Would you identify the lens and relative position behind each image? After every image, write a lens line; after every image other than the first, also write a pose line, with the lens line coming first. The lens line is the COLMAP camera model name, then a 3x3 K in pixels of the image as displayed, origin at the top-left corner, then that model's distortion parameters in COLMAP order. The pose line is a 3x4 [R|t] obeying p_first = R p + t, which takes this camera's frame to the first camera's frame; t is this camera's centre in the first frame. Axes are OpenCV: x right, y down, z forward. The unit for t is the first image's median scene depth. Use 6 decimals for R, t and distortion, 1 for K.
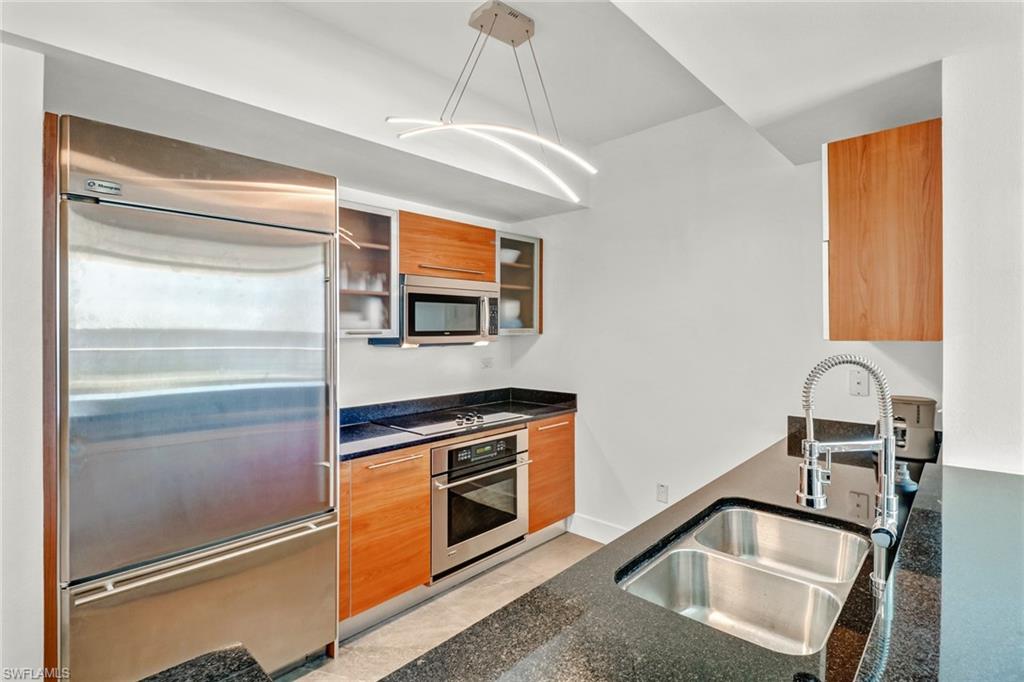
lens RADIAL K [[495.1, 0, 517.2], [0, 495.1, 324.4], [0, 0, 1]] dist [-0.000126, -0.000635]
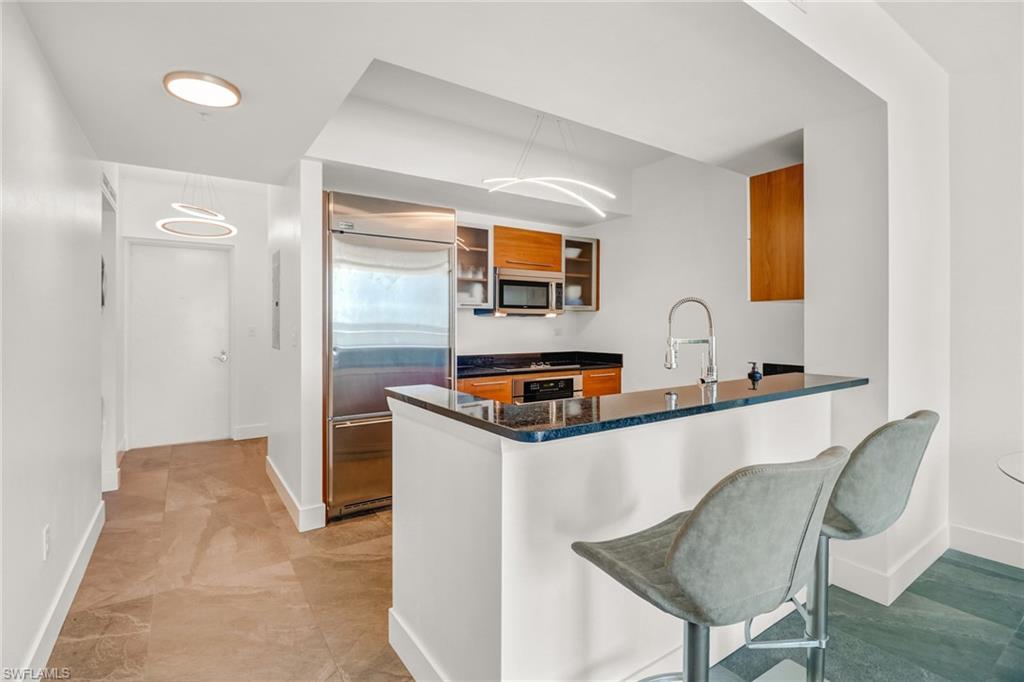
lens RADIAL K [[487.9, 0, 504.1], [0, 487.9, 317.5], [0, 0, 1]] dist [-0.000113, -0.013309]
pose [[0.972010, 0.001503, -0.234933, 0.147302], [-0.002651, 0.999986, -0.004570, 0.060125], [0.234923, 0.005065, 0.972001, -0.454542]]
